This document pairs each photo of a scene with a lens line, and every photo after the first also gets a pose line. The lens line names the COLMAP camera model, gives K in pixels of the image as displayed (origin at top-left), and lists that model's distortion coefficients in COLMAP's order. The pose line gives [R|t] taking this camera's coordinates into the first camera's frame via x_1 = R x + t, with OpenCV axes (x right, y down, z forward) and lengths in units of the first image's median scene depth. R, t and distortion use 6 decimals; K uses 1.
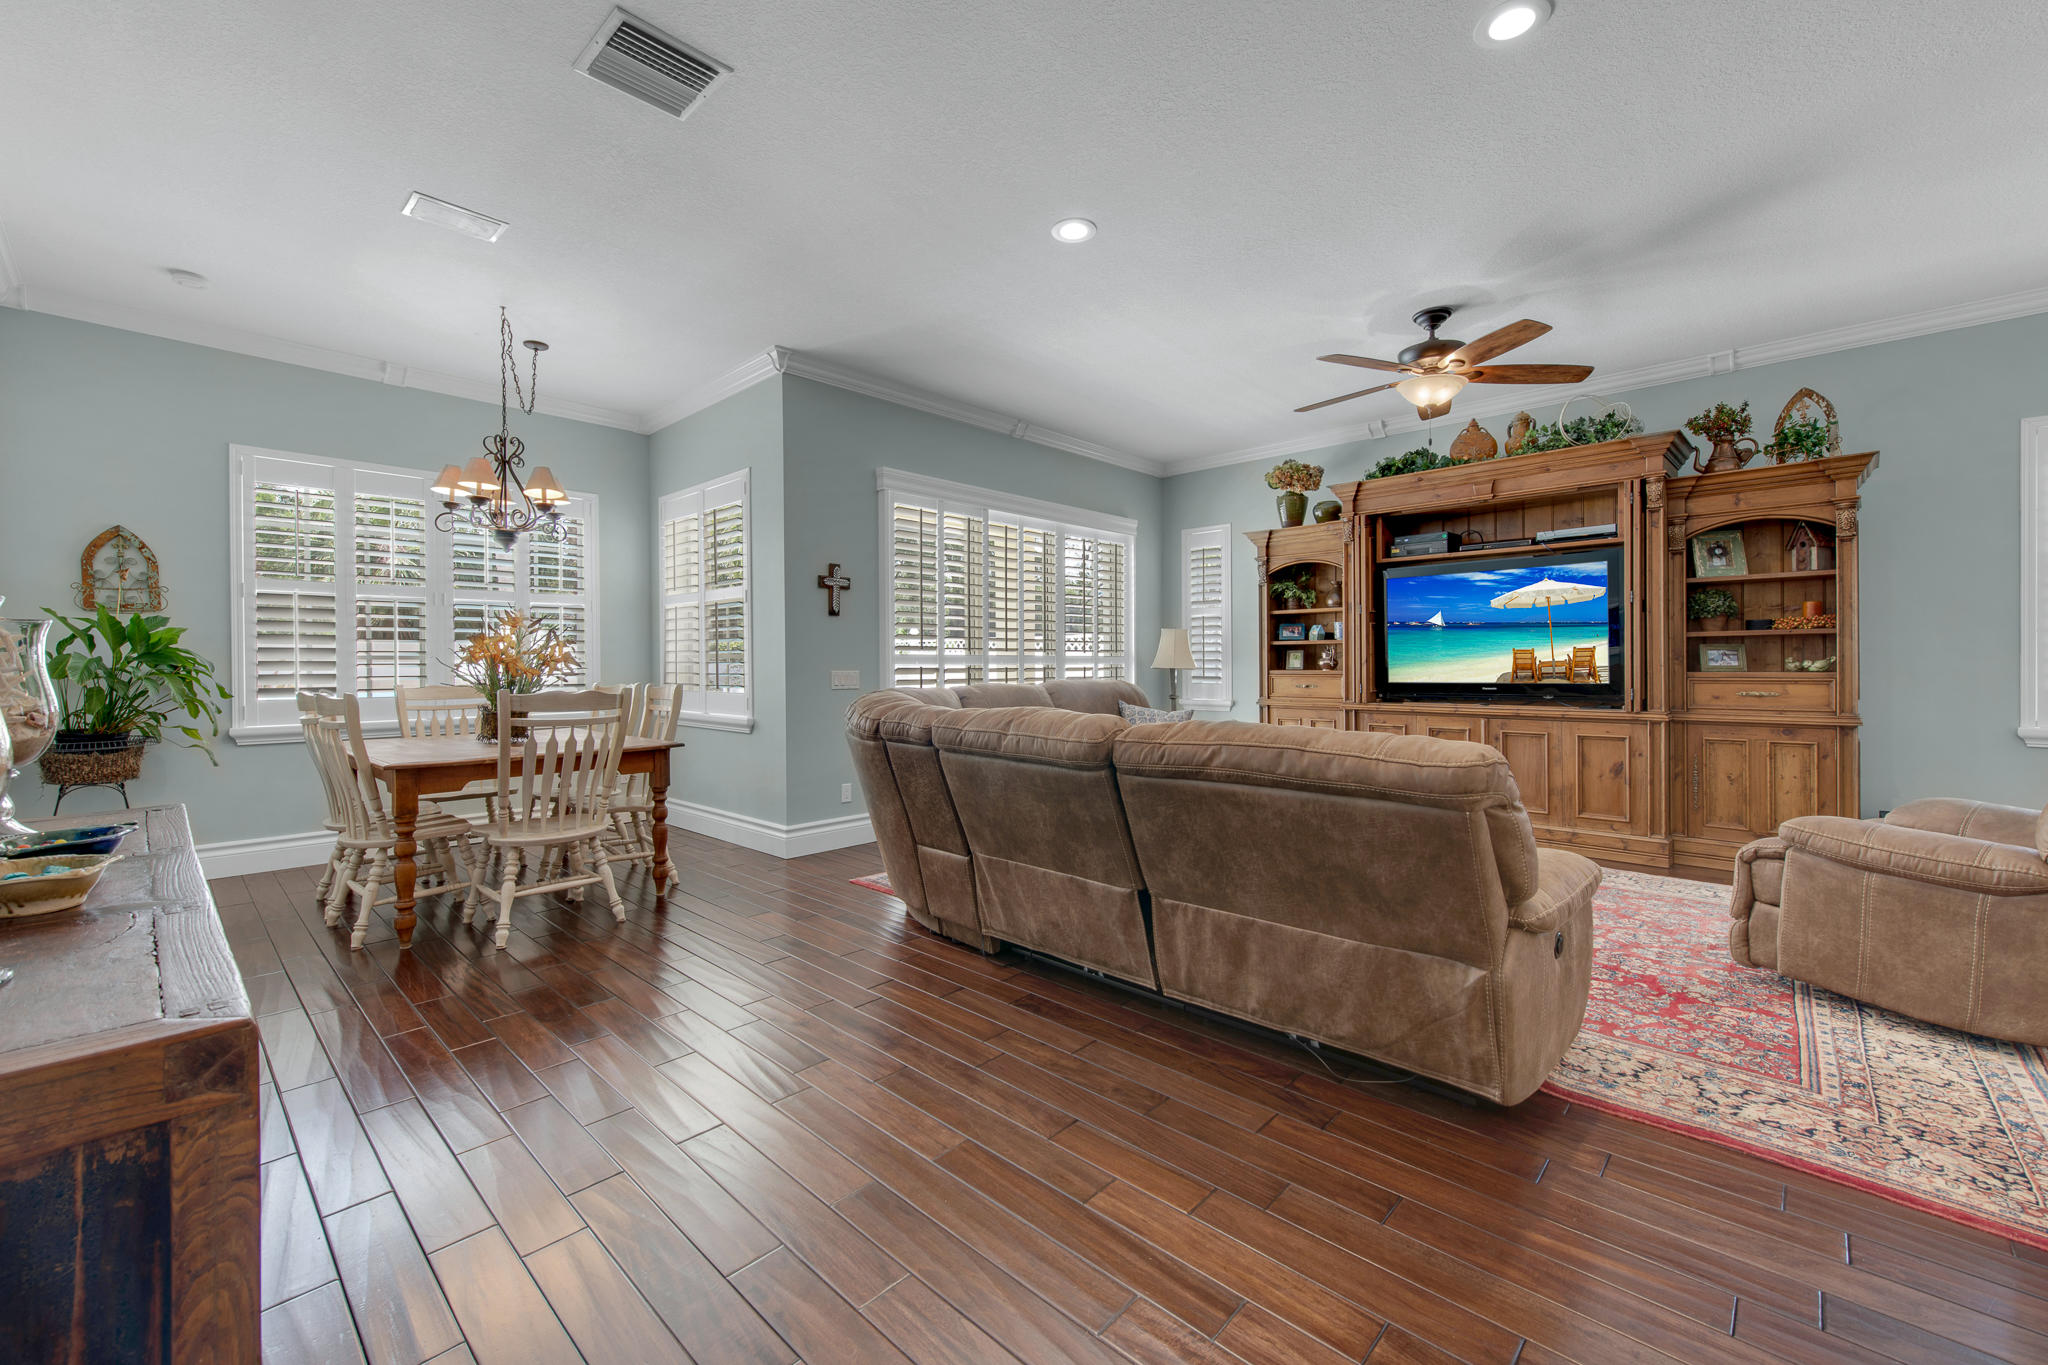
lens RADIAL K [[833.6, 0, 1025.9], [0, 833.6, 673.6], [0, 0, 1]] dist [0.000928, 0.000073]
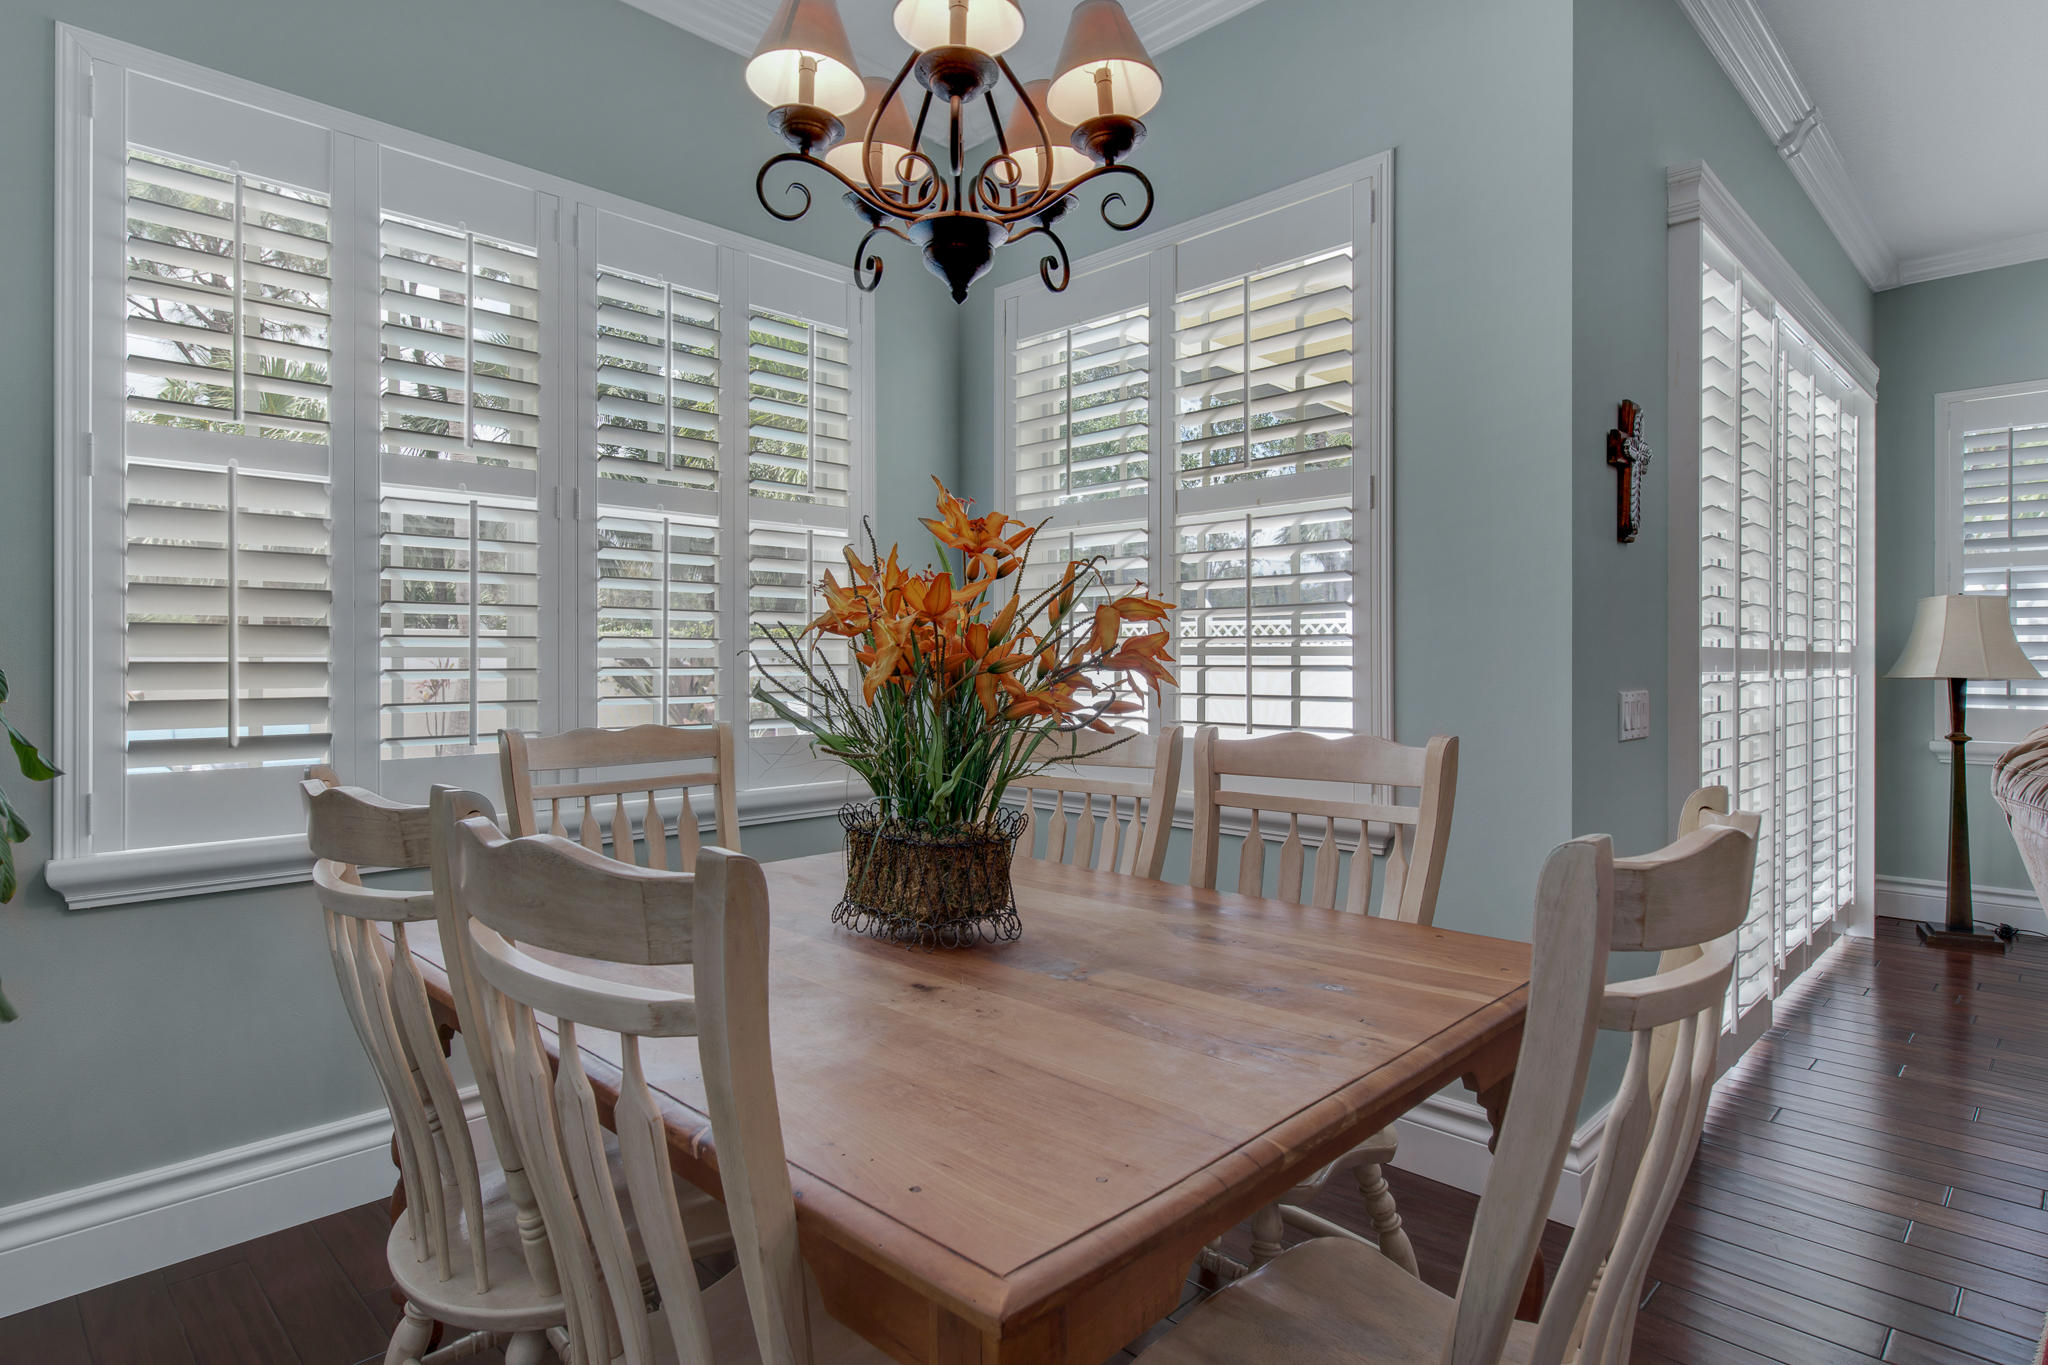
lens RADIAL K [[1115.5, 0, 1025.2], [0, 1115.5, 663.2], [0, 0, 1]] dist [0.007483, 0.000538]
pose [[0.999152, 0.002422, -0.041098, -0.569245], [-0.003004, 0.999896, -0.014109, -0.009239], [0.041060, 0.014221, 0.999055, 0.590954]]
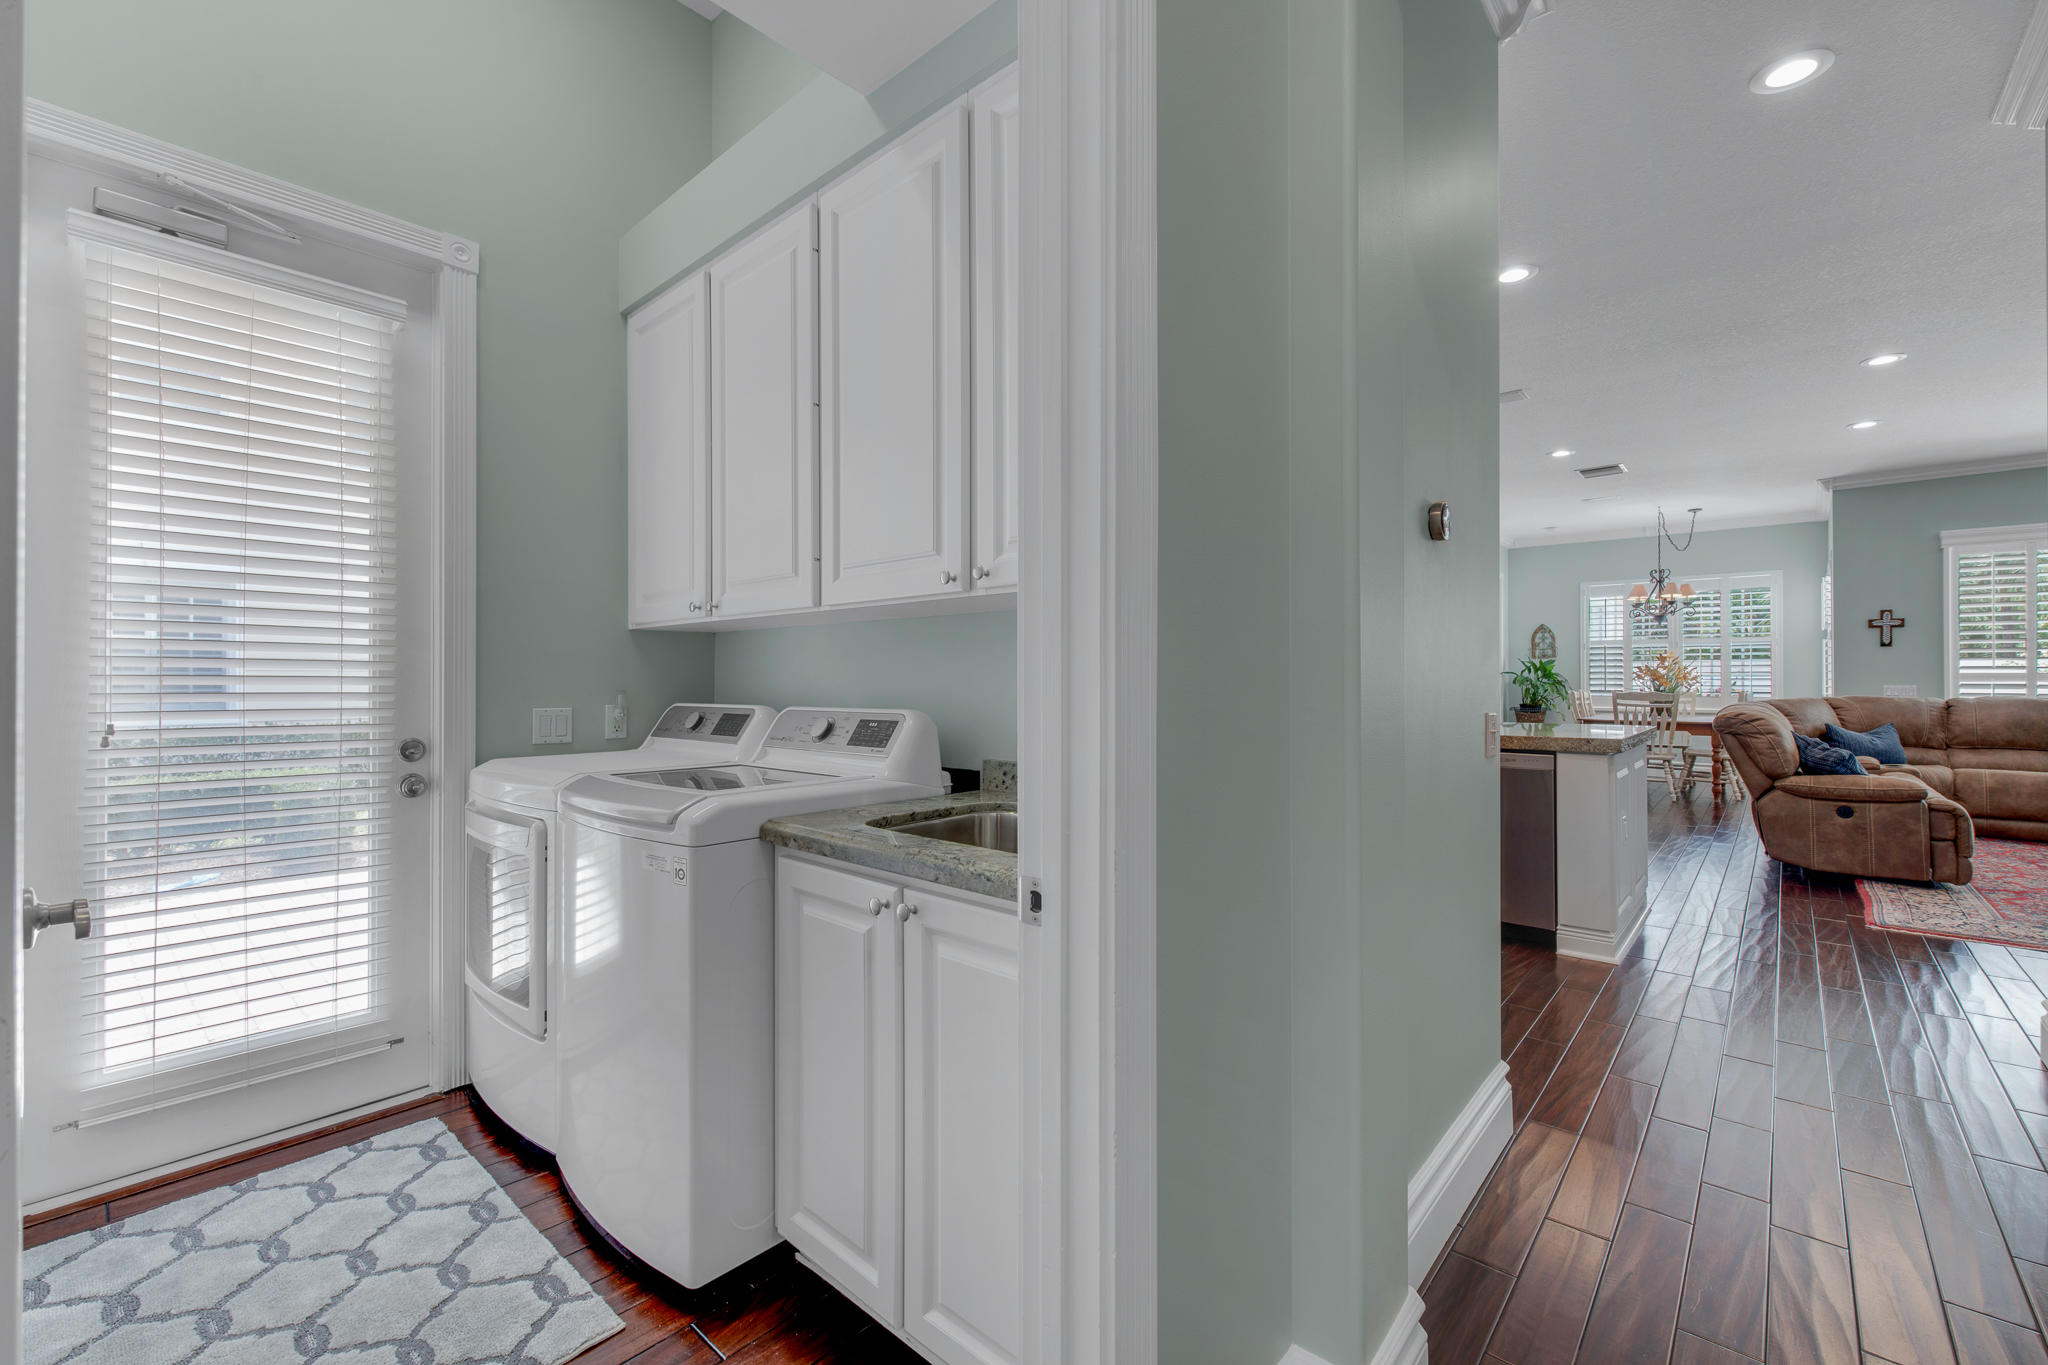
lens RADIAL K [[840.5, 0, 1036.9], [0, 840.5, 685.2], [0, 0, 1]] dist [0.001292, 0.000269]
pose [[0.017479, 0.013406, -0.999757, 1.413930], [-0.007758, 0.999882, 0.013272, -0.013193], [0.999817, 0.007524, 0.017581, -0.567169]]
